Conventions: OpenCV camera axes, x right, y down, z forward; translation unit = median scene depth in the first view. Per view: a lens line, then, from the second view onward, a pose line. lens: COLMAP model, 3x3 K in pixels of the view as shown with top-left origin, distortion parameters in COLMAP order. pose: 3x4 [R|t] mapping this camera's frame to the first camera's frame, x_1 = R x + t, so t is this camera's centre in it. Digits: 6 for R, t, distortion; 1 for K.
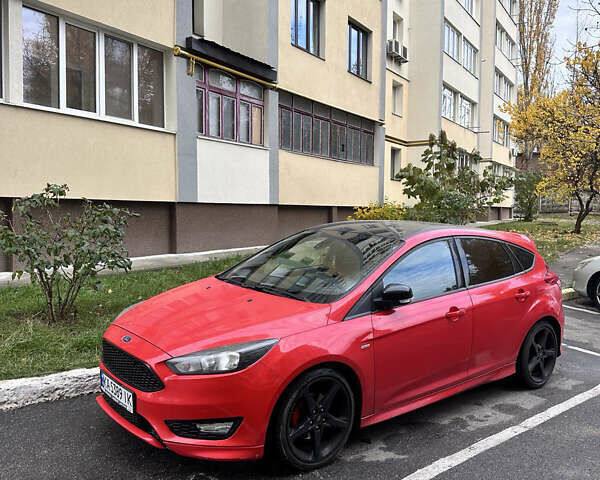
lens RADIAL K [[535.0, 0, 300.1], [0, 535.0, 248.6], [0, 0, 1]] dist [0.102350, -0.195656]
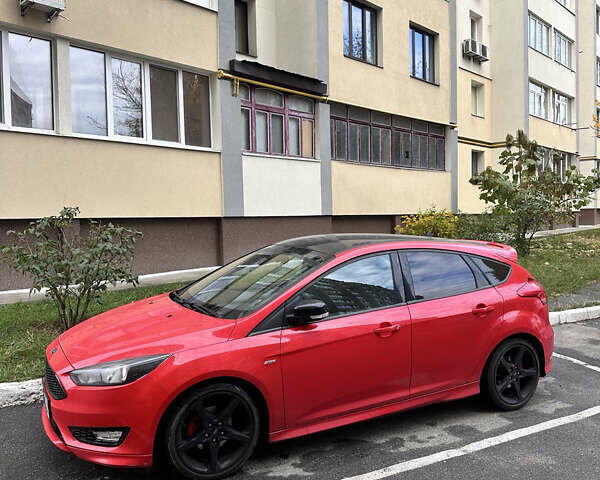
lens RADIAL K [[535.0, 0, 300.1], [0, 535.0, 248.6], [0, 0, 1]] dist [0.102350, -0.195656]
pose [[0.979709, -0.018695, -0.199551, 0.126637], [0.015566, 0.999730, -0.017239, -0.004594], [0.199820, 0.013783, 0.979736, 0.004611]]
